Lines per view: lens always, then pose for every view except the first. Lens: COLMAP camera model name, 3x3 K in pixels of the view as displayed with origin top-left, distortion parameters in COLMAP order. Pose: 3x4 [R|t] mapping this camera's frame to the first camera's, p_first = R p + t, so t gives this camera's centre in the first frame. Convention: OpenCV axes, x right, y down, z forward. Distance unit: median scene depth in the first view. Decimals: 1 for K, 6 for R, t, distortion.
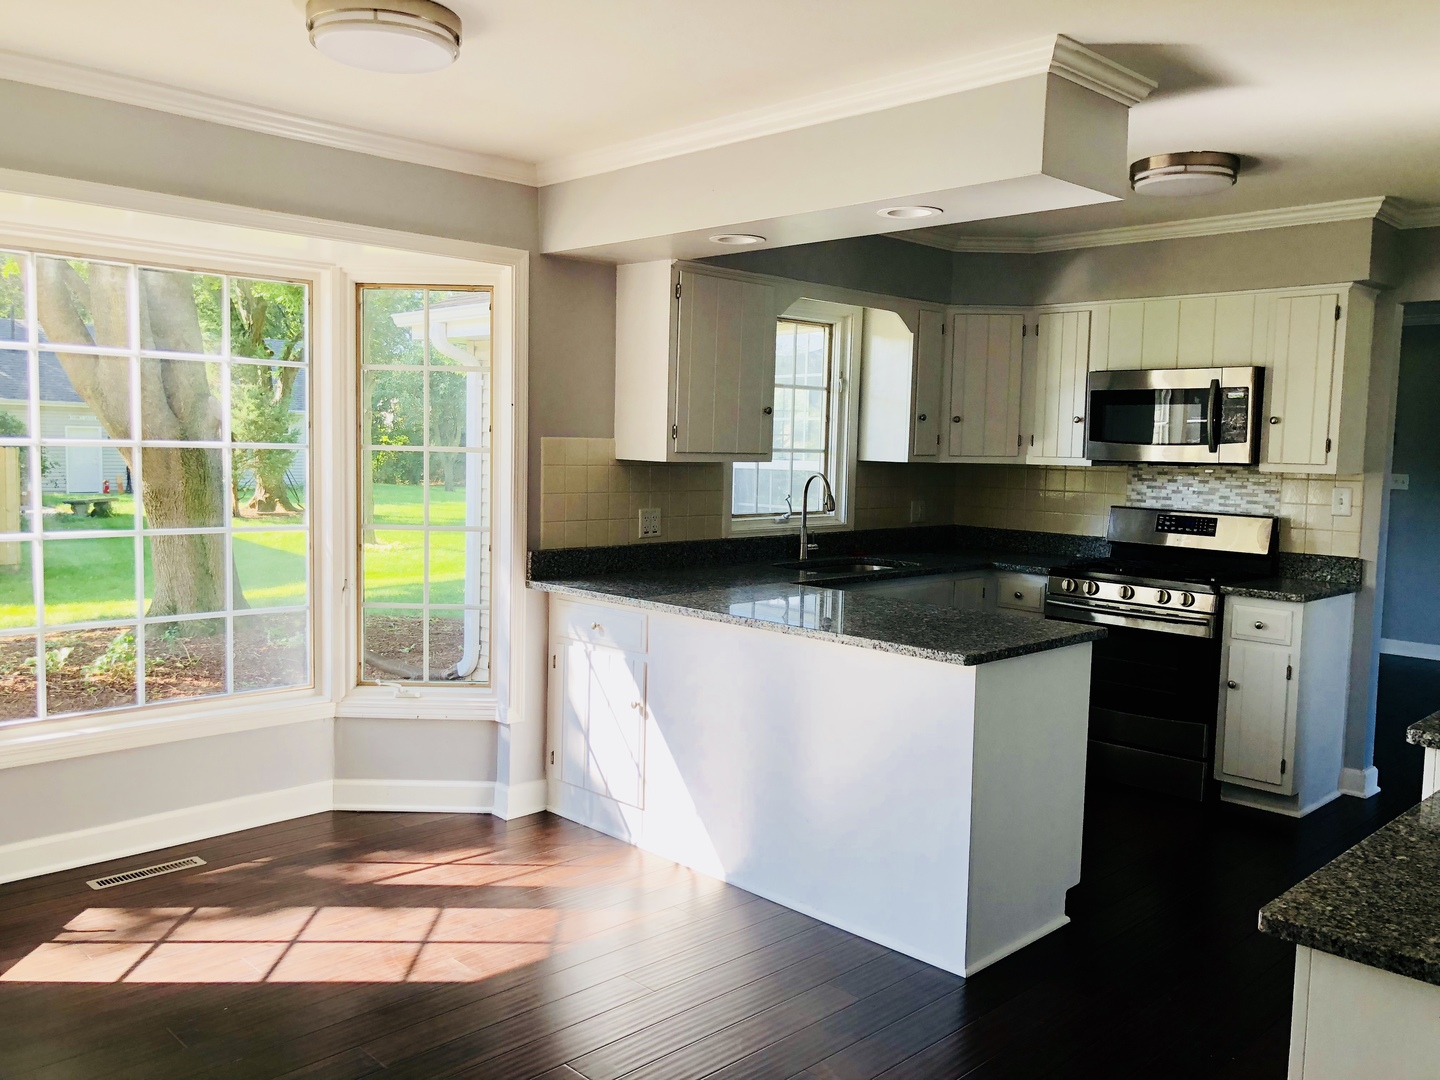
lens RADIAL K [[1174.0, 0, 713.0], [0, 1174.0, 535.9], [0, 0, 1]] dist [0.003529, -0.002102]
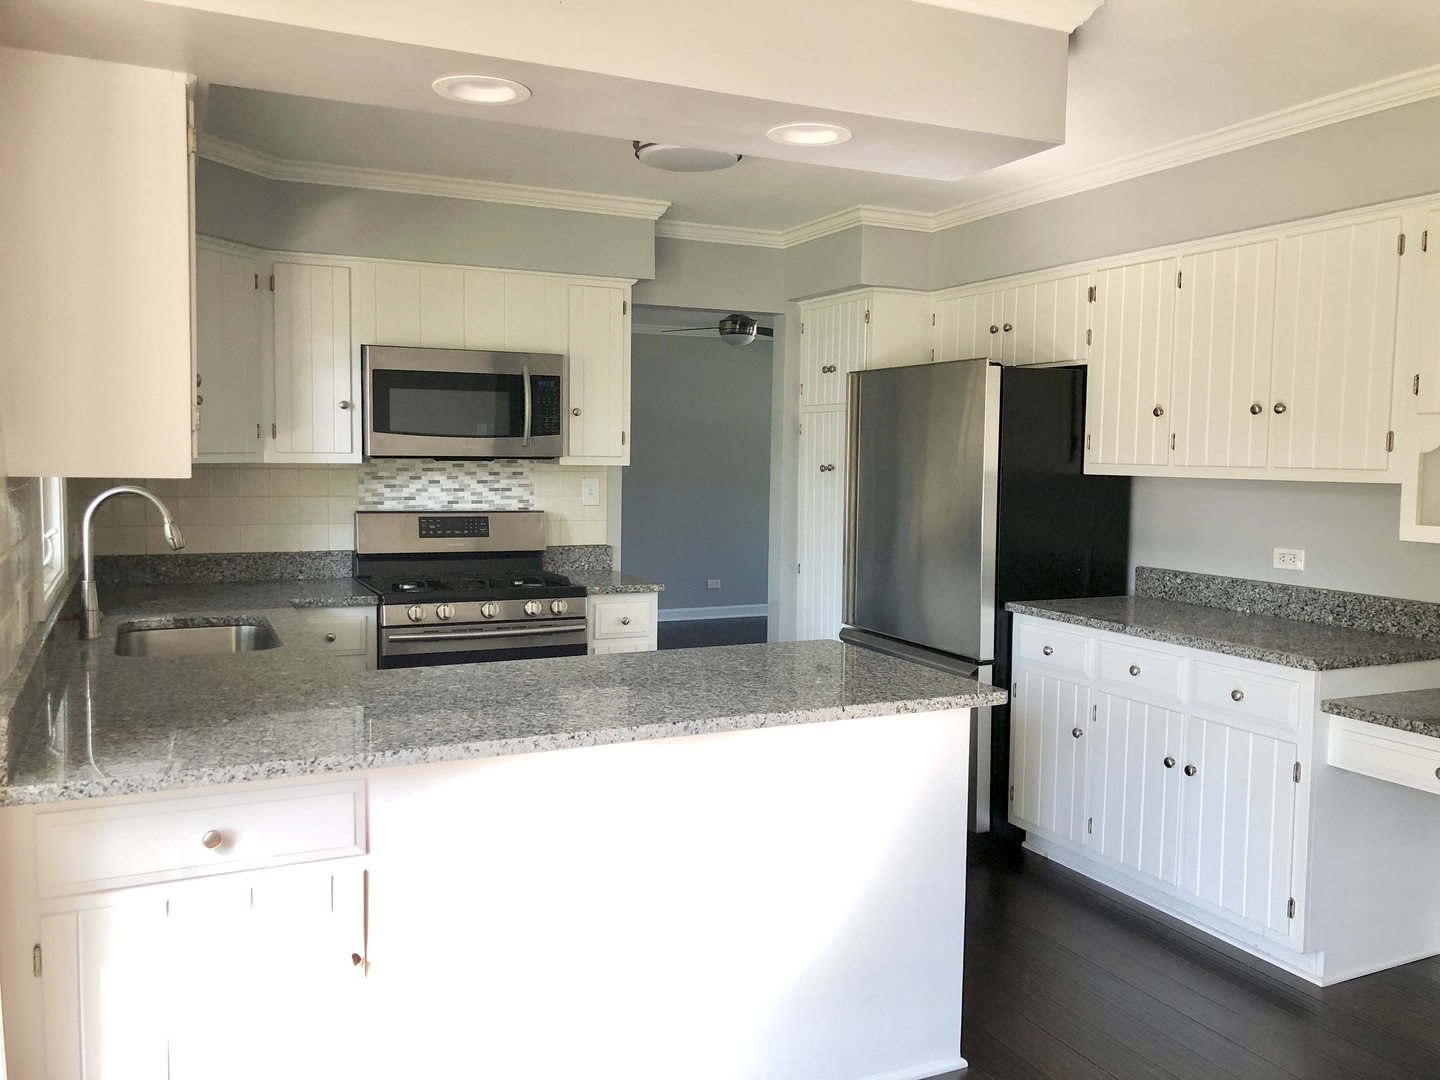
lens RADIAL K [[1174.0, 0, 715.6], [0, 1174.0, 545.8], [0, 0, 1]] dist [0.003529, -0.002102]
pose [[0.318070, -0.093989, 0.943397, -0.368055], [0.071513, 0.994617, 0.074981, -0.046940], [-0.945366, 0.043616, 0.323079, 0.519648]]
